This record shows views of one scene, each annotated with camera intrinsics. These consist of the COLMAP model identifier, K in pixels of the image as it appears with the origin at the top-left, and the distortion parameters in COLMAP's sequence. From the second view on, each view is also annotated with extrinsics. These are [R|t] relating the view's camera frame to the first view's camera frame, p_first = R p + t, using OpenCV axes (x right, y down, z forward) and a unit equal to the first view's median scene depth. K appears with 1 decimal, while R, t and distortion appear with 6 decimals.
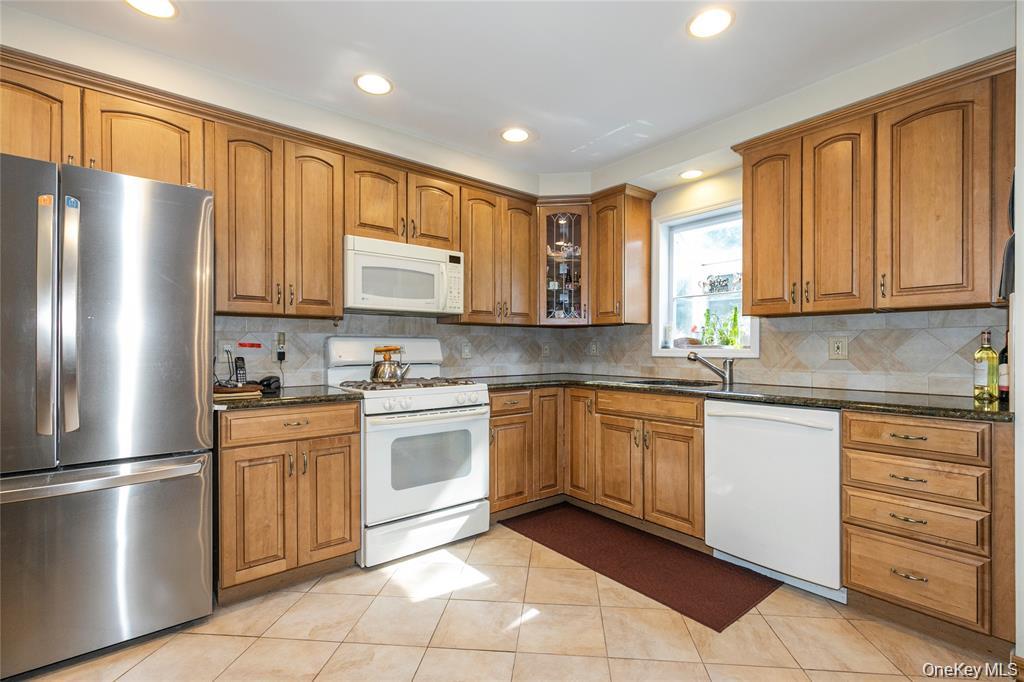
lens RADIAL K [[463.7, 0, 518.9], [0, 463.7, 344.1], [0, 0, 1]] dist [0.003447, 0.000091]
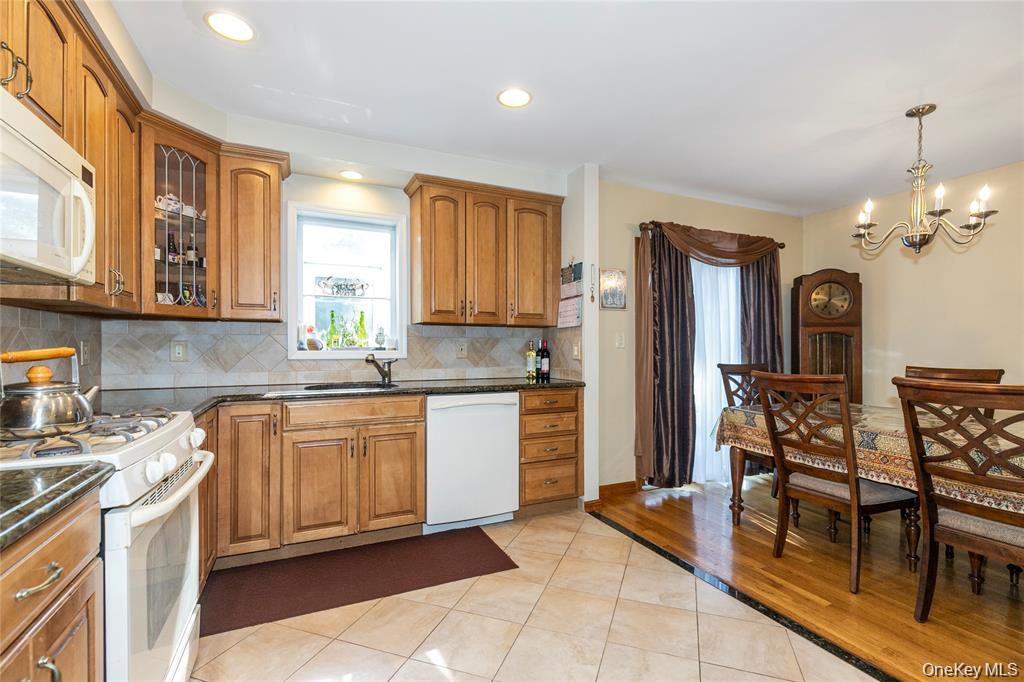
lens RADIAL K [[463.7, 0, 518.2], [0, 463.7, 346.6], [0, 0, 1]] dist [0.003447, 0.000091]
pose [[0.243997, 0.004993, 0.969763, -0.639004], [-0.008051, 0.999963, -0.003123, 0.001857], [-0.969742, -0.007045, 0.244028, 0.521685]]
